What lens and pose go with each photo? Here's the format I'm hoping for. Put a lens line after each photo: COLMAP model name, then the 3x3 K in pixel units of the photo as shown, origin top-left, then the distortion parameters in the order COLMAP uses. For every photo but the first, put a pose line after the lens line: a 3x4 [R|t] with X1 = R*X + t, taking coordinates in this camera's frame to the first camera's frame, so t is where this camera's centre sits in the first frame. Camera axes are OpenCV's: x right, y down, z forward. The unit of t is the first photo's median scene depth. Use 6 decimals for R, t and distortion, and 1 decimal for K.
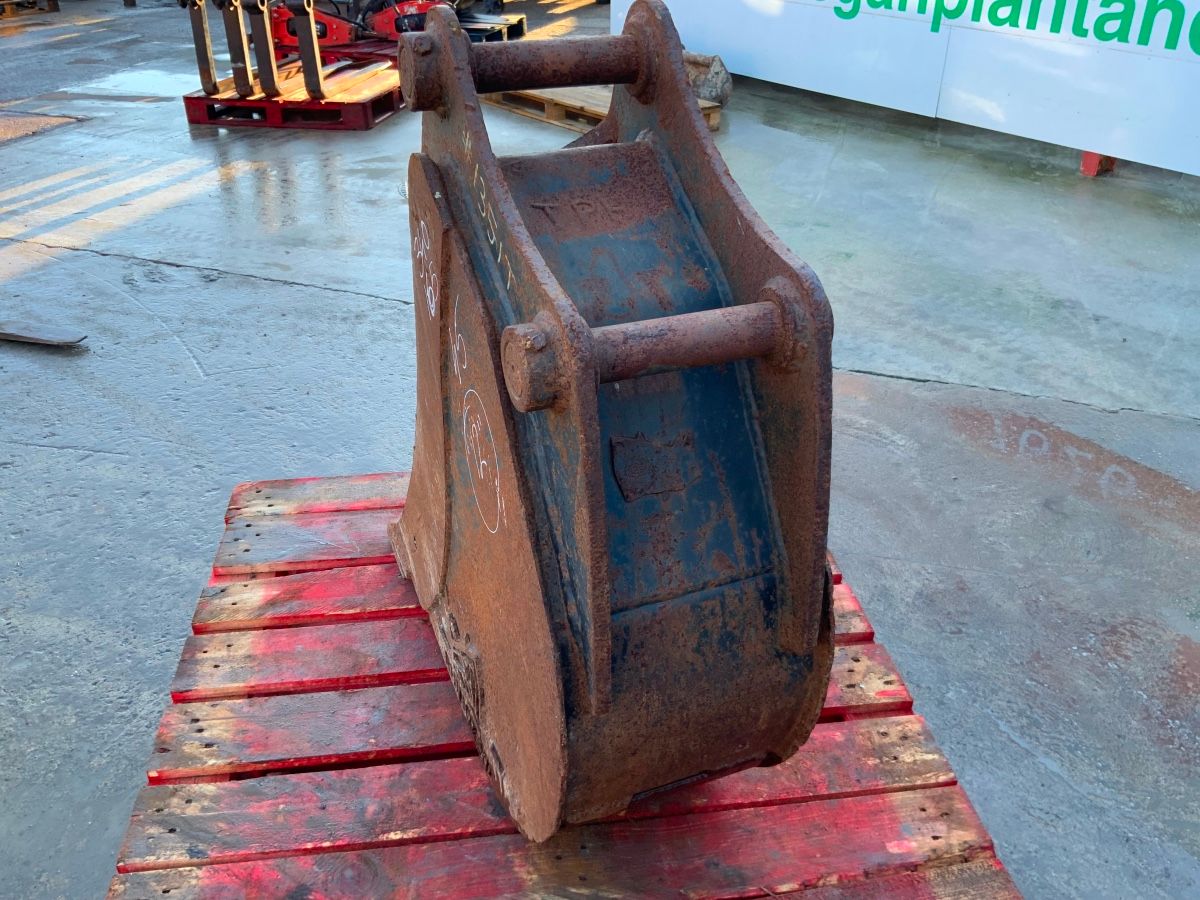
lens RADIAL K [[992.6, 0, 604.3], [0, 992.6, 443.7], [0, 0, 1]] dist [0.118492, -0.248832]
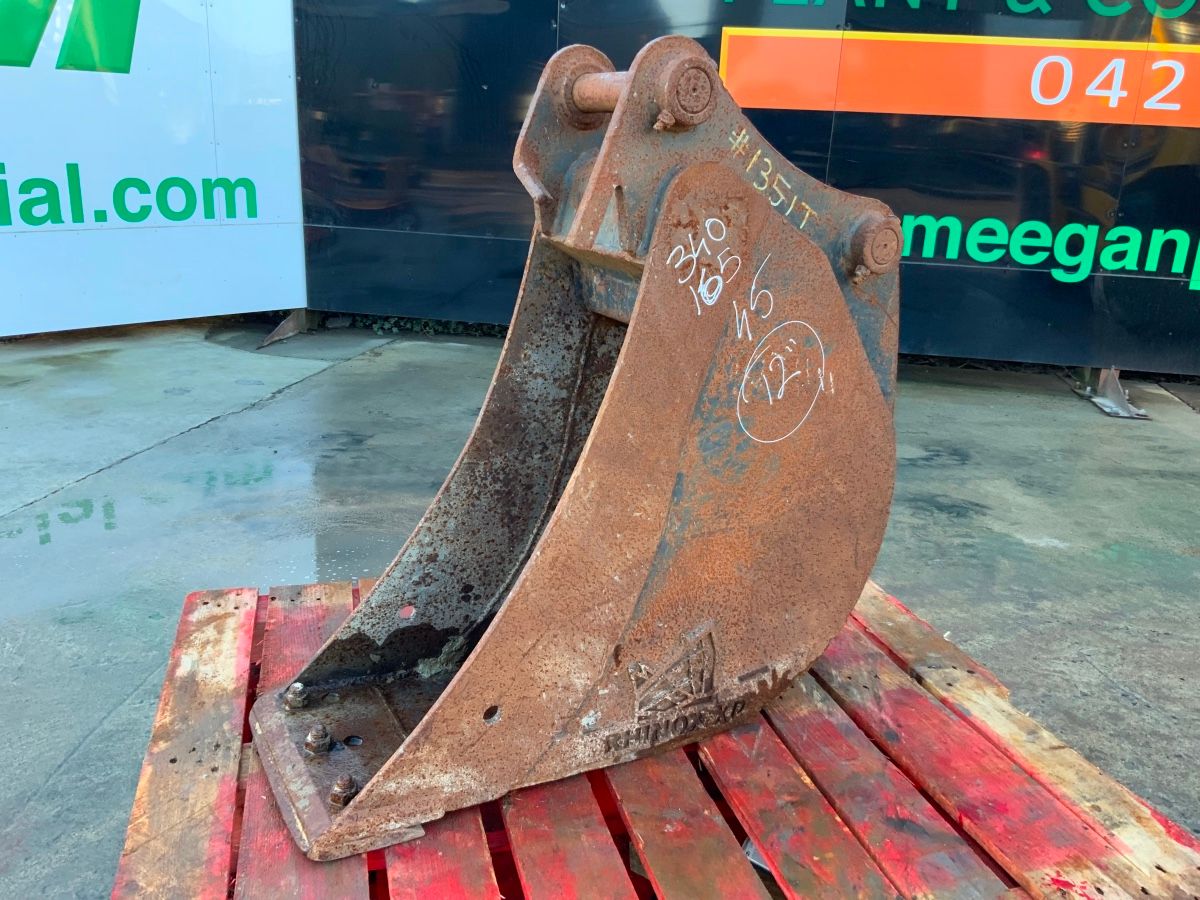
lens RADIAL K [[988.2, 0, 600.3], [0, 988.2, 444.3], [0, 0, 1]] dist [0.126204, -0.242466]
pose [[-0.131383, -0.308157, 0.942220, -0.874588], [0.460349, 0.822798, 0.333290, -0.298040], [-0.877962, 0.477539, 0.033758, 0.795857]]
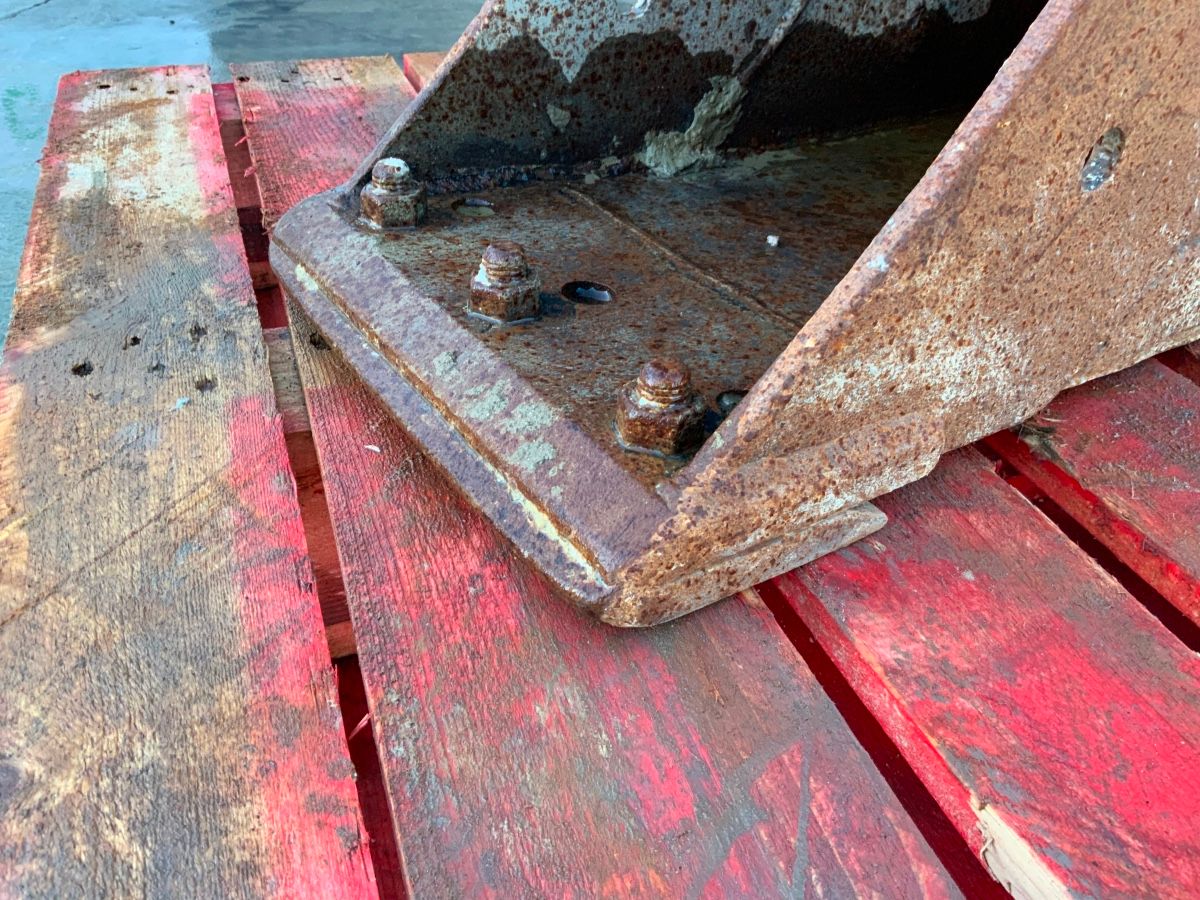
lens RADIAL K [[992.6, 0, 604.3], [0, 992.6, 443.7], [0, 0, 1]] dist [0.118492, -0.248832]
pose [[-0.218070, -0.582020, 0.783389, -0.394619], [0.456496, 0.648649, 0.608988, -0.059421], [-0.862587, 0.490416, 0.124239, 1.106728]]
